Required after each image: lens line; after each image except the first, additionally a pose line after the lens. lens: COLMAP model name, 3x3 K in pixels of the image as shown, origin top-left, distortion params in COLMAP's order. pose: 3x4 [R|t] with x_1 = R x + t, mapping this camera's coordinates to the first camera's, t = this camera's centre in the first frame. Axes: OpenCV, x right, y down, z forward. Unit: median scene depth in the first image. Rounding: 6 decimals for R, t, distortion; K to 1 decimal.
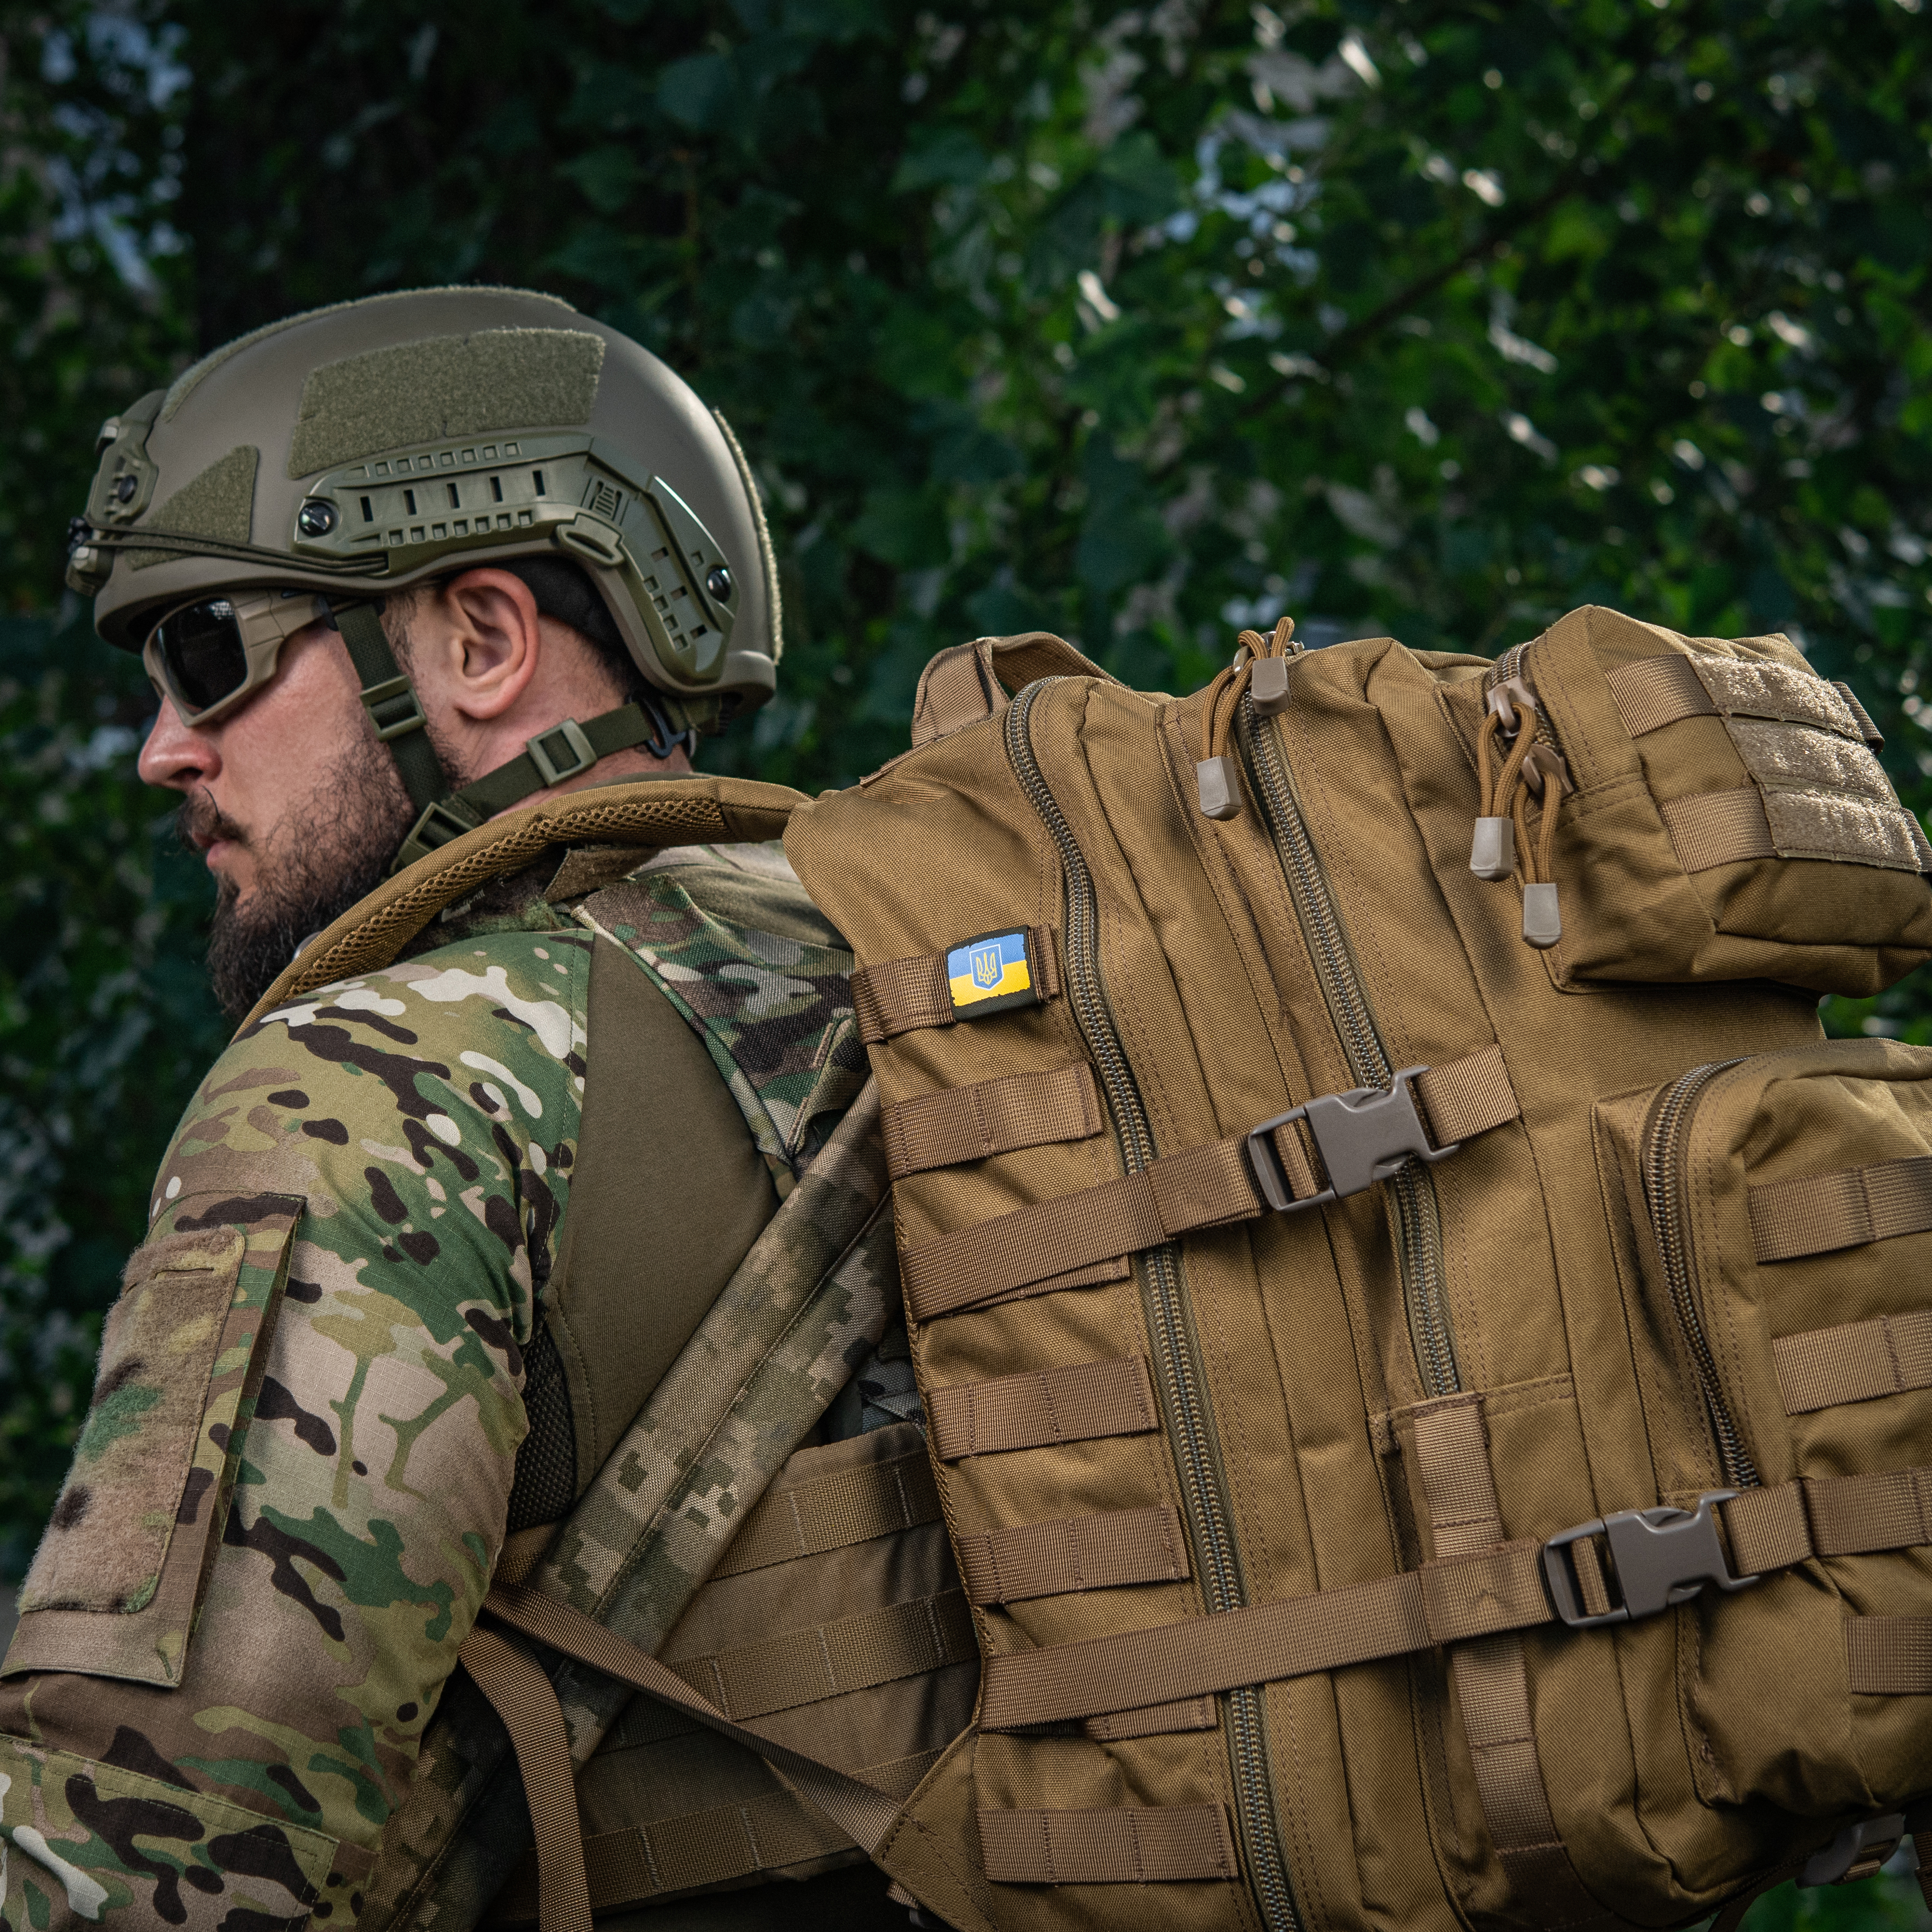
lens RADIAL K [[4951.4, 0, 964.3], [0, 4951.4, 1019.1], [0, 0, 1]] dist [0.069093, -0.229526]
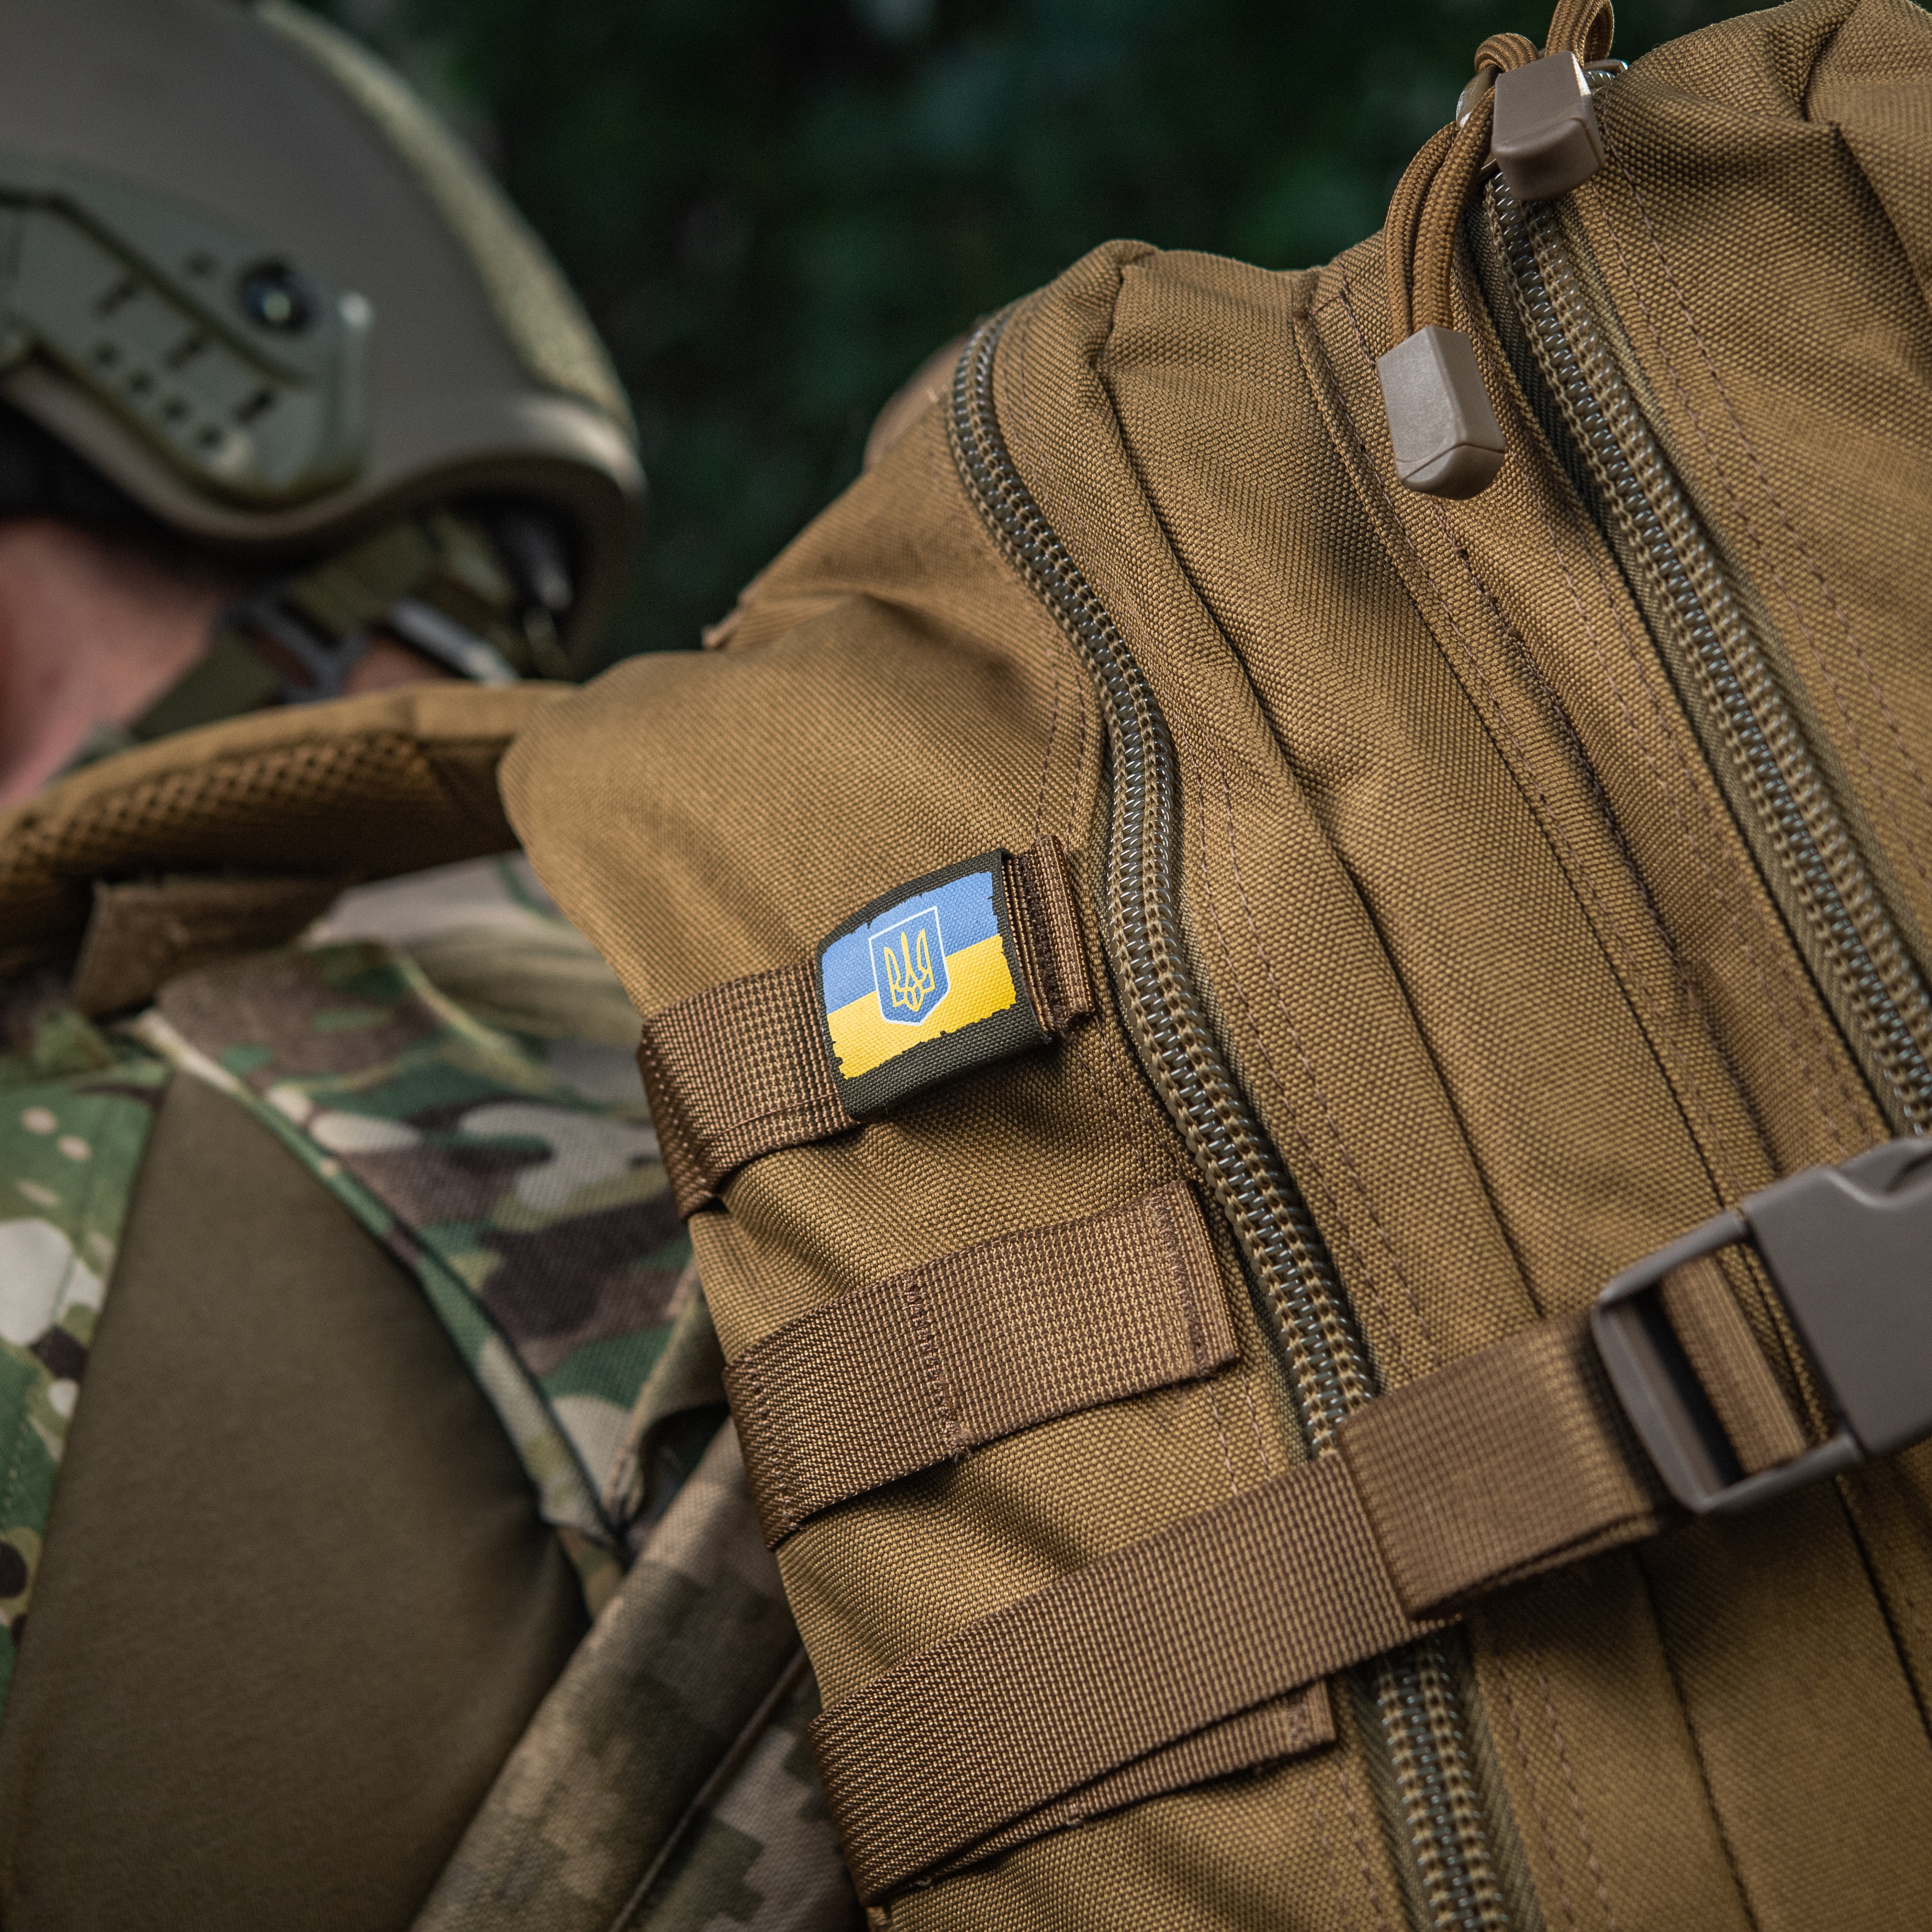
lens RADIAL K [[4951.4, 0, 964.3], [0, 4951.4, 1019.1], [0, 0, 1]] dist [0.069093, -0.229526]
pose [[0.980812, -0.115334, -0.157178, 0.069200], [0.098770, 0.989076, -0.109422, 0.036223], [0.168081, 0.091798, 0.981490, 0.622712]]
